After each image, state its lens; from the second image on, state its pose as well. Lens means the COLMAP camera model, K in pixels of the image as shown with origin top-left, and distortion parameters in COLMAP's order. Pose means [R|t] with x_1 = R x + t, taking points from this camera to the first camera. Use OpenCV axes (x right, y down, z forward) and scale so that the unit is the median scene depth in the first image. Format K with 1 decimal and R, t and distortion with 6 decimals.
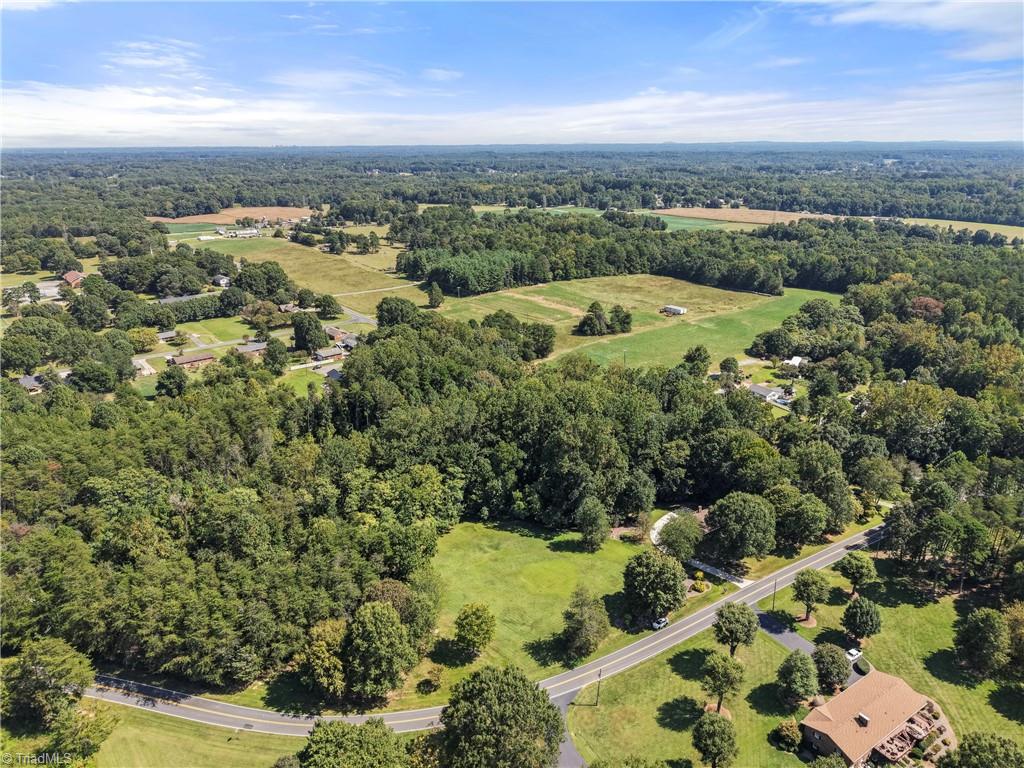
lens RADIAL K [[669.9, 0, 517.0], [0, 669.9, 384.4], [0, 0, 1]] dist [0.018937, -0.032339]
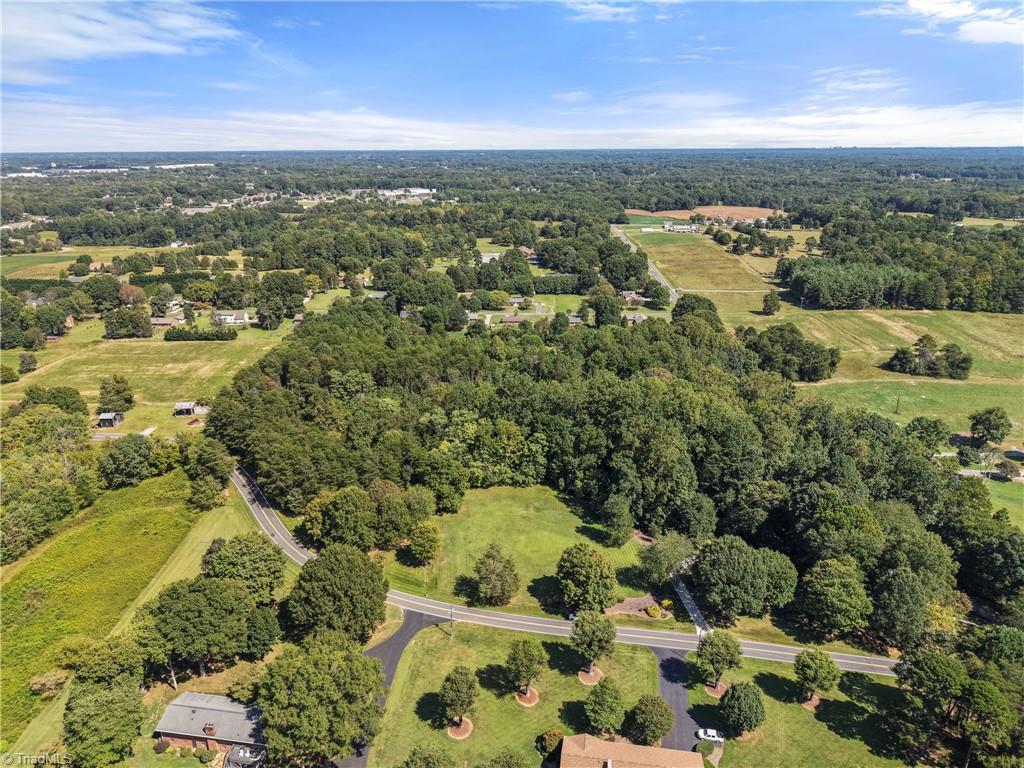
lens RADIAL K [[669.9, 0, 517.0], [0, 669.9, 384.4], [0, 0, 1]] dist [0.018937, -0.032339]
pose [[0.741550, 0.220083, -0.633772, 0.206812], [-0.220963, 0.972076, 0.079023, -0.013327], [0.633466, 0.081440, 0.769473, 0.038641]]
